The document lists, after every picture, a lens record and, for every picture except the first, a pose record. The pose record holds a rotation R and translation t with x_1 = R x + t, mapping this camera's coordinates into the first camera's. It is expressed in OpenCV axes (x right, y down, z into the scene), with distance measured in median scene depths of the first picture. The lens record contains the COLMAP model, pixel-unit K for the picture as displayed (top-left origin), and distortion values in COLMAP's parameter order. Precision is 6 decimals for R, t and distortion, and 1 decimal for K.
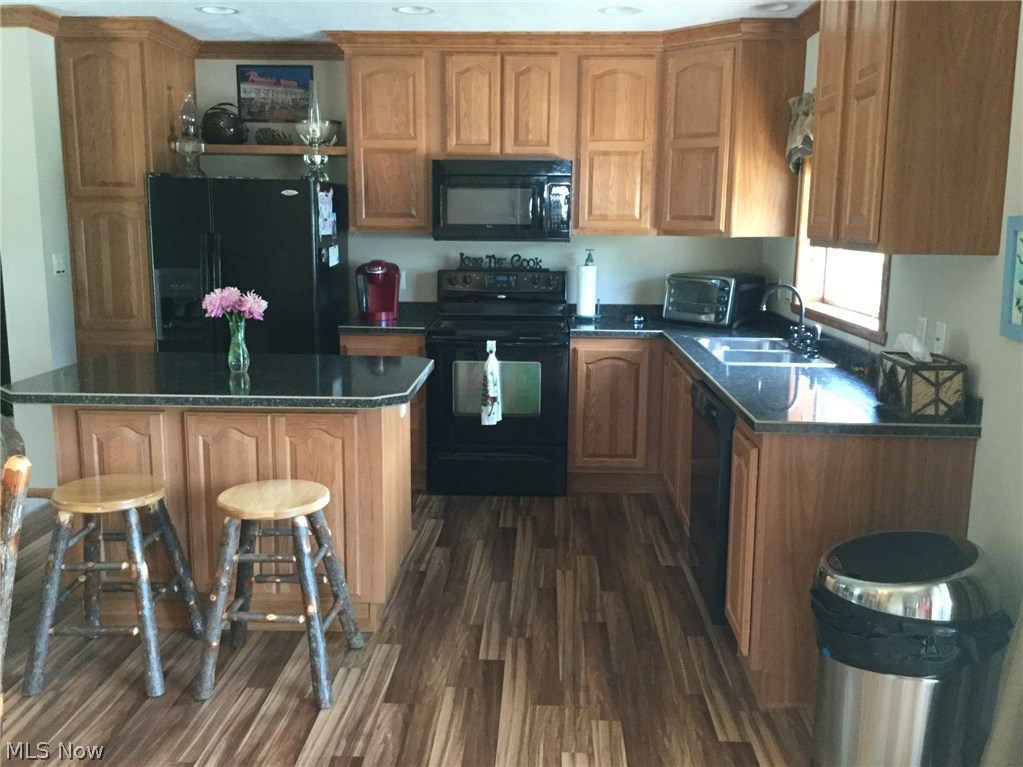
lens RADIAL K [[911.3, 0, 511.0], [0, 911.3, 382.2], [0, 0, 1]] dist [-0.049307, -0.006067]
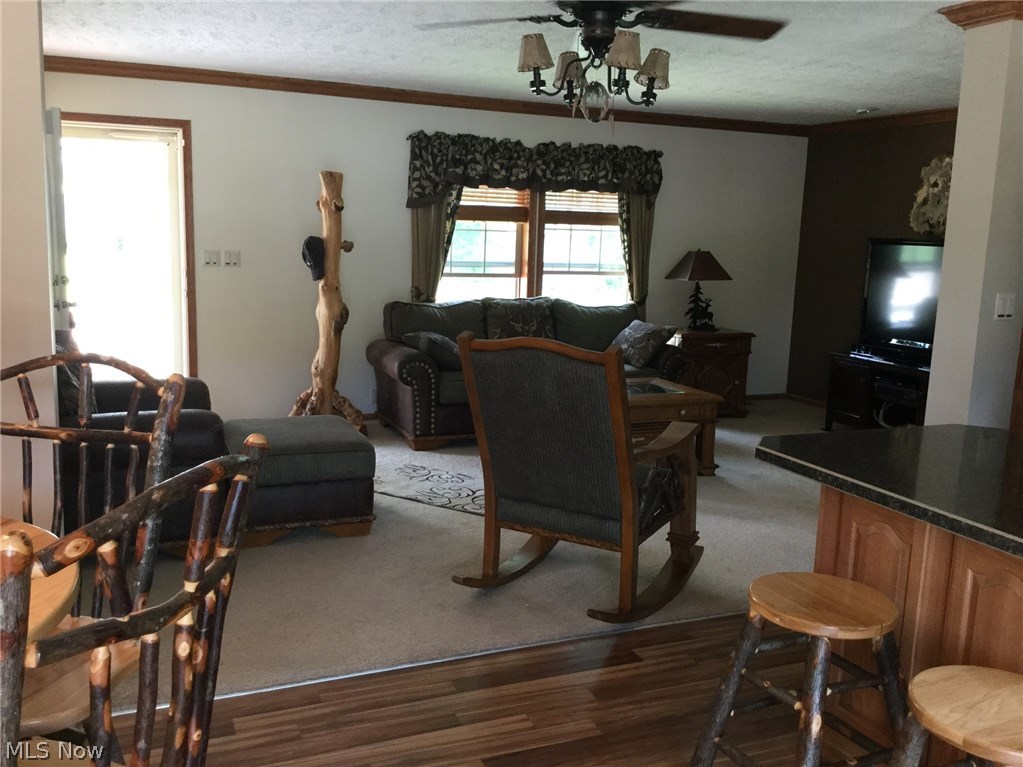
lens RADIAL K [[911.3, 0, 509.5], [0, 911.3, 383.8], [0, 0, 1]] dist [-0.049307, -0.006067]
pose [[0.393247, 0.150002, -0.907114, 0.111205], [-0.187525, 0.978949, 0.080585, -0.071235], [0.900106, 0.138417, 0.413097, 0.441273]]
